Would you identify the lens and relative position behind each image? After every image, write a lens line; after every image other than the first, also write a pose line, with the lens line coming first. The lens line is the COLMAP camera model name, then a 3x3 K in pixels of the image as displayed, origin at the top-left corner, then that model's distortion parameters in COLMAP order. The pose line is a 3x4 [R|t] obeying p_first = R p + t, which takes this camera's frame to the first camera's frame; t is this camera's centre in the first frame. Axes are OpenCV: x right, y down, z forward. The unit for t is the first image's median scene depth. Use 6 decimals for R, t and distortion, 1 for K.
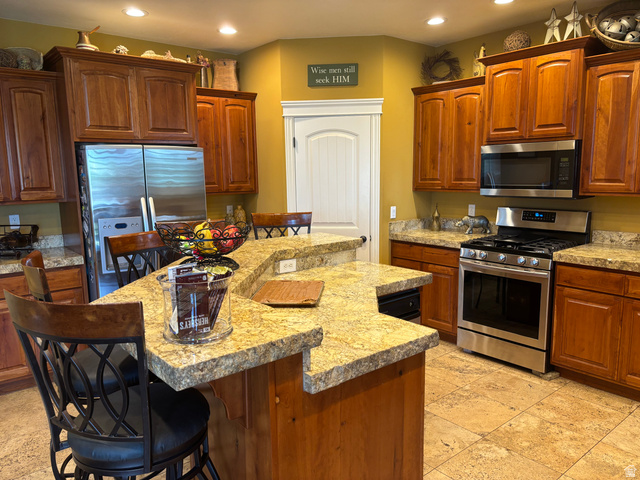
lens RADIAL K [[487.5, 0, 320.0], [0, 487.5, 242.3], [0, 0, 1]] dist [0.051563, -0.041434]
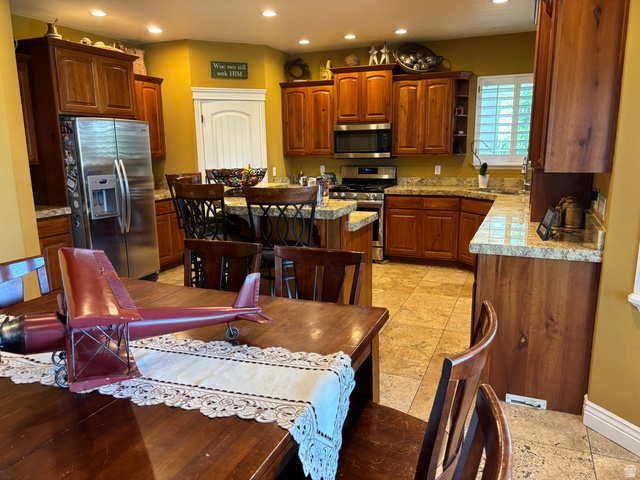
lens RADIAL K [[487.5, 0, 320.1], [0, 487.5, 240.8], [0, 0, 1]] dist [0.051563, -0.041434]
pose [[0.886411, -0.085732, 0.454892, -0.472865], [0.068468, 0.996173, 0.054326, 0.084794], [-0.457808, -0.017010, 0.888888, -0.383501]]
